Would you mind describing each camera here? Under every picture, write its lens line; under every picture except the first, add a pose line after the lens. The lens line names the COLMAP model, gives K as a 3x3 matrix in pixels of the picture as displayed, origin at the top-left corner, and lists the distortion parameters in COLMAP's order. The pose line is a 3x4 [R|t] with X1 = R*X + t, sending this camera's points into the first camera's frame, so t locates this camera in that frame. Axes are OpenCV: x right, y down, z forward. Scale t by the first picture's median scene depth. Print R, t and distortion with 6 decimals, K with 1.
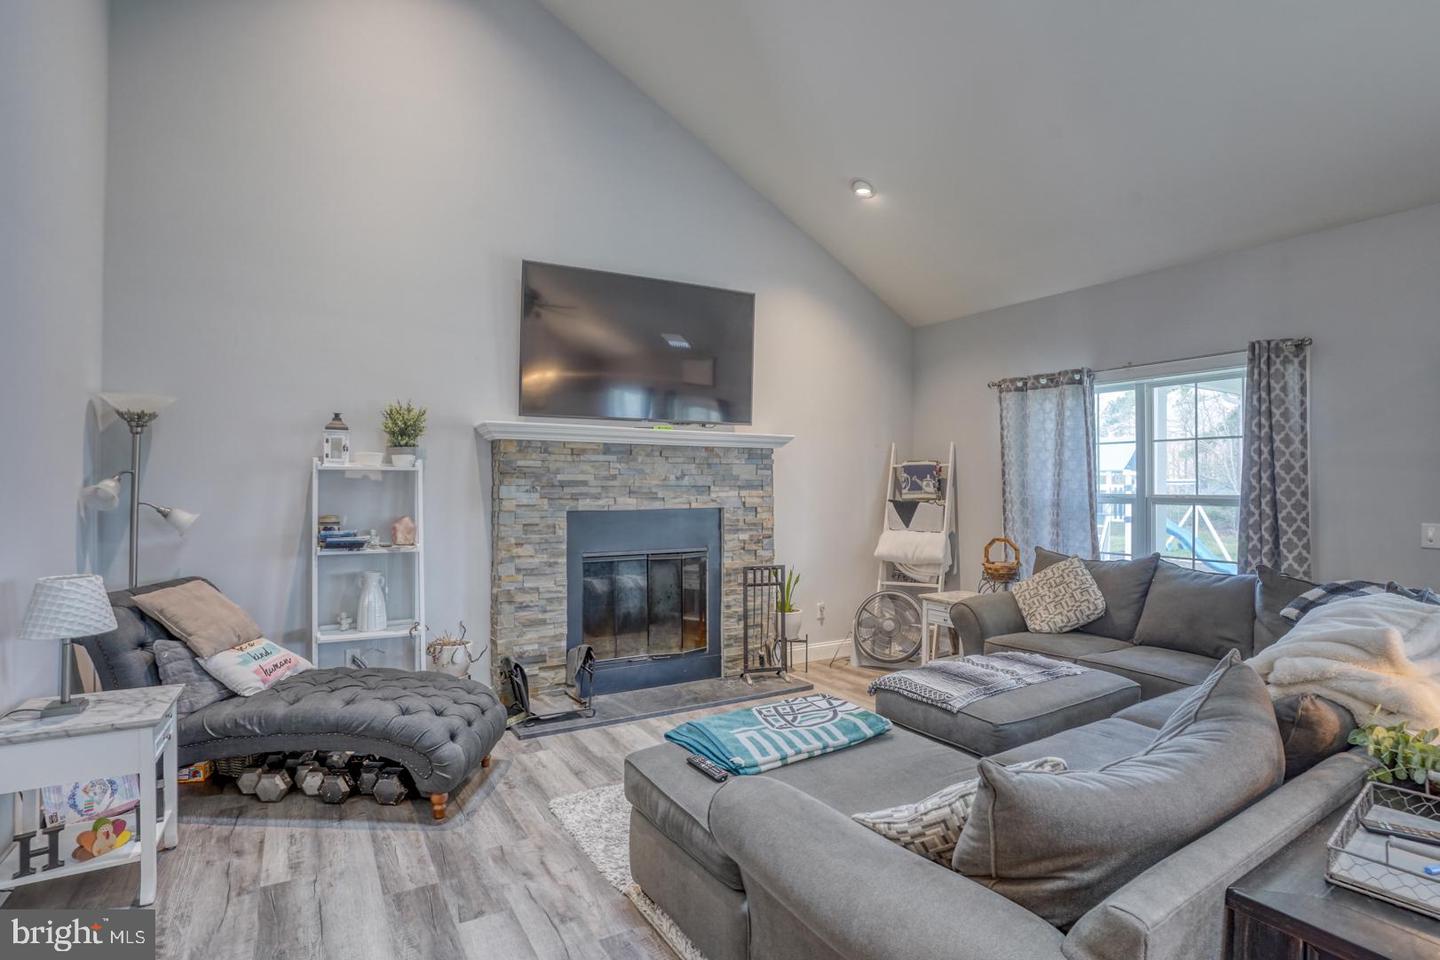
lens RADIAL K [[717.9, 0, 719.3], [0, 717.9, 480.5], [0, 0, 1]] dist [-0.021336, 0.001381]
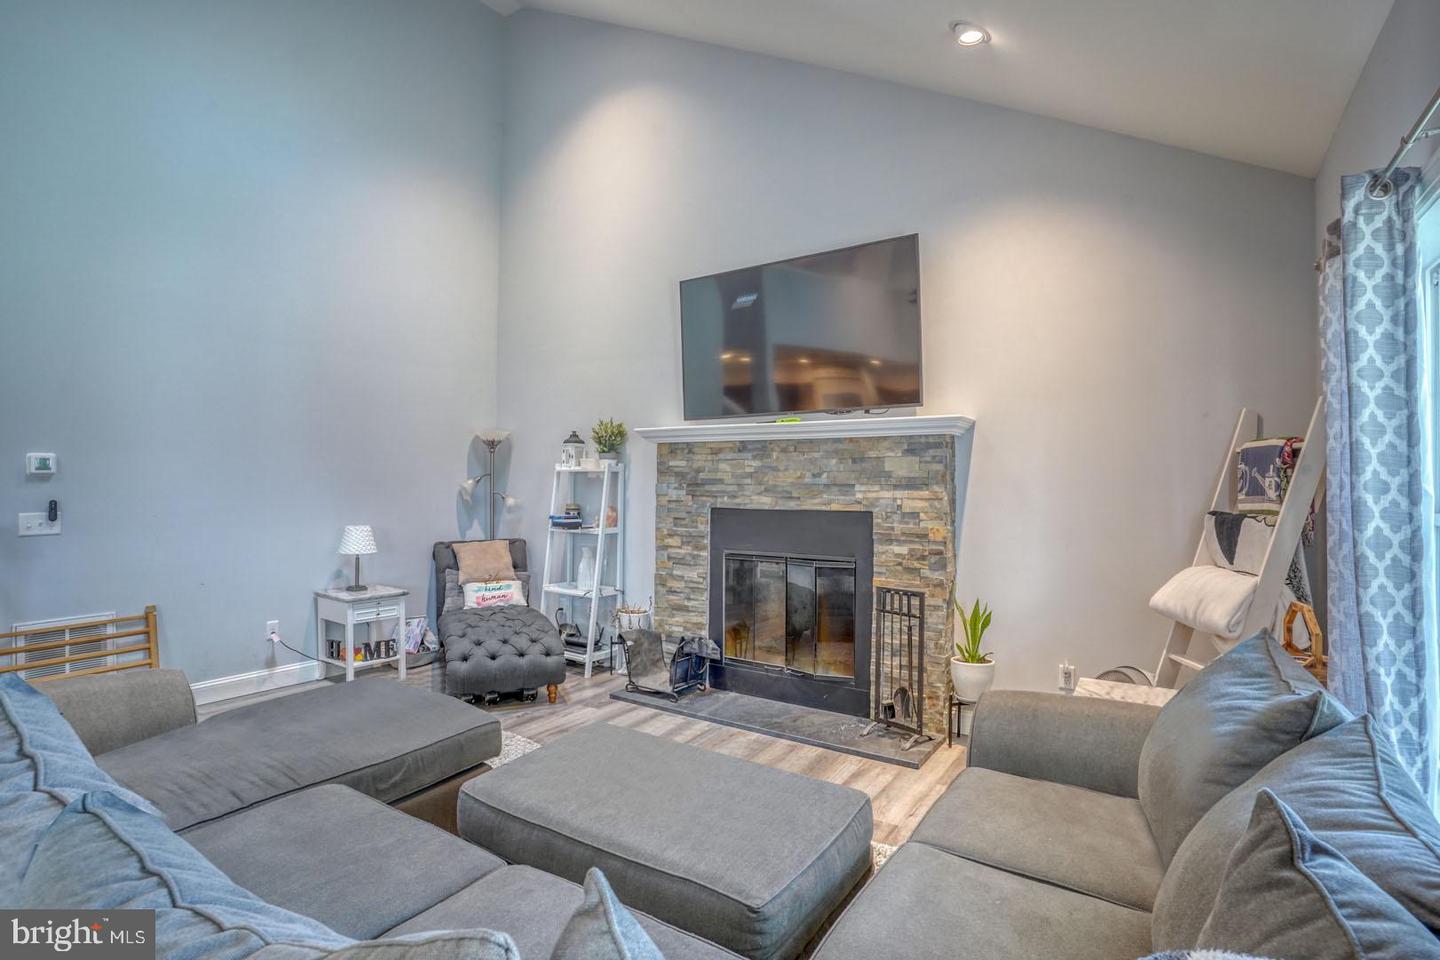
lens RADIAL K [[717.9, 0, 714.3], [0, 717.9, 477.2], [0, 0, 1]] dist [-0.021336, 0.001381]
pose [[0.435569, -0.006392, -0.900133, 0.725205], [0.001227, 0.999978, -0.006508, 0.004597], [0.900155, 0.001730, 0.435567, 0.535511]]
